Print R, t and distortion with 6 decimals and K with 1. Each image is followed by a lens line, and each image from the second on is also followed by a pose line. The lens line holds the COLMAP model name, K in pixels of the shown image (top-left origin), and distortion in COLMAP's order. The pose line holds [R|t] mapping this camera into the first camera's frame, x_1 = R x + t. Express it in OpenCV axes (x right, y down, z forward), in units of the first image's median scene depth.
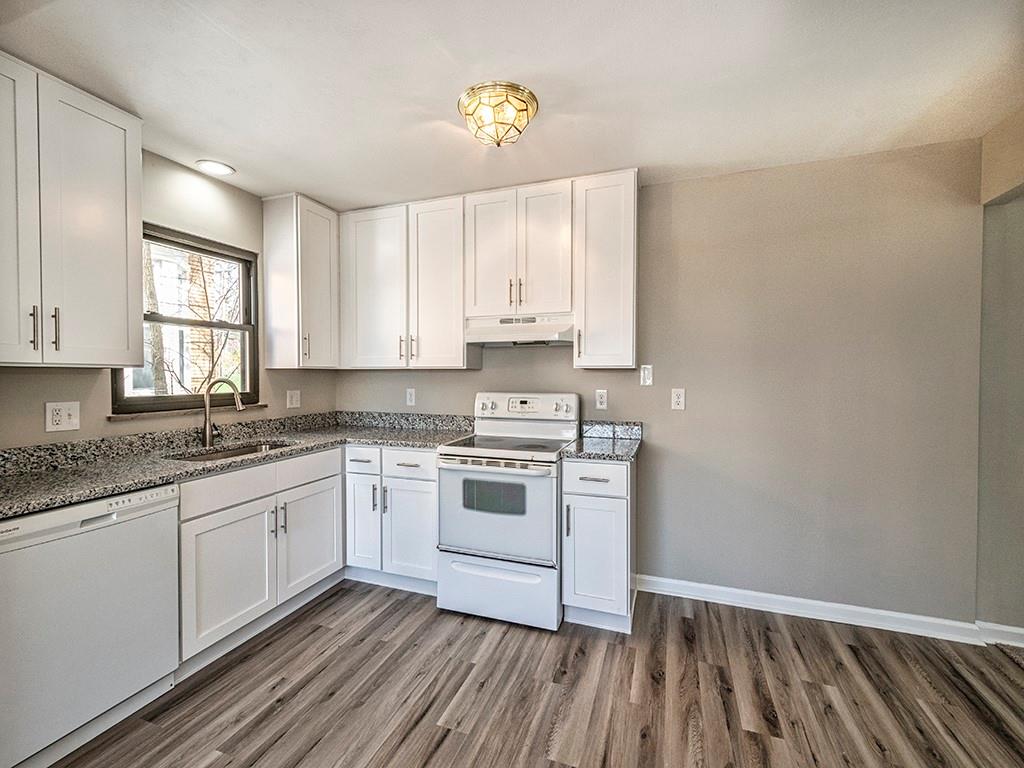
lens RADIAL K [[450.2, 0, 513.5], [0, 450.2, 379.0], [0, 0, 1]] dist [0.013145, -0.002909]
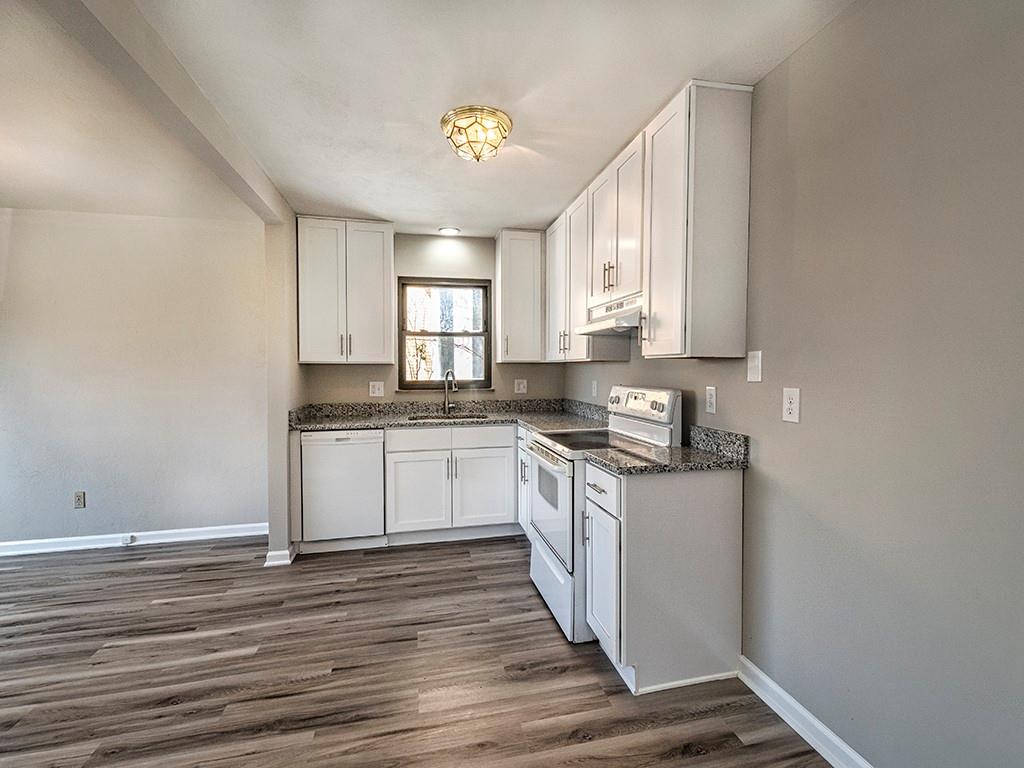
lens RADIAL K [[450.2, 0, 510.7], [0, 450.2, 384.5], [0, 0, 1]] dist [0.013145, -0.002909]
pose [[0.533972, 0.029510, -0.844987, 0.749784], [-0.009509, 0.999537, 0.028898, 0.002204], [0.845449, -0.007396, 0.534005, 0.377472]]
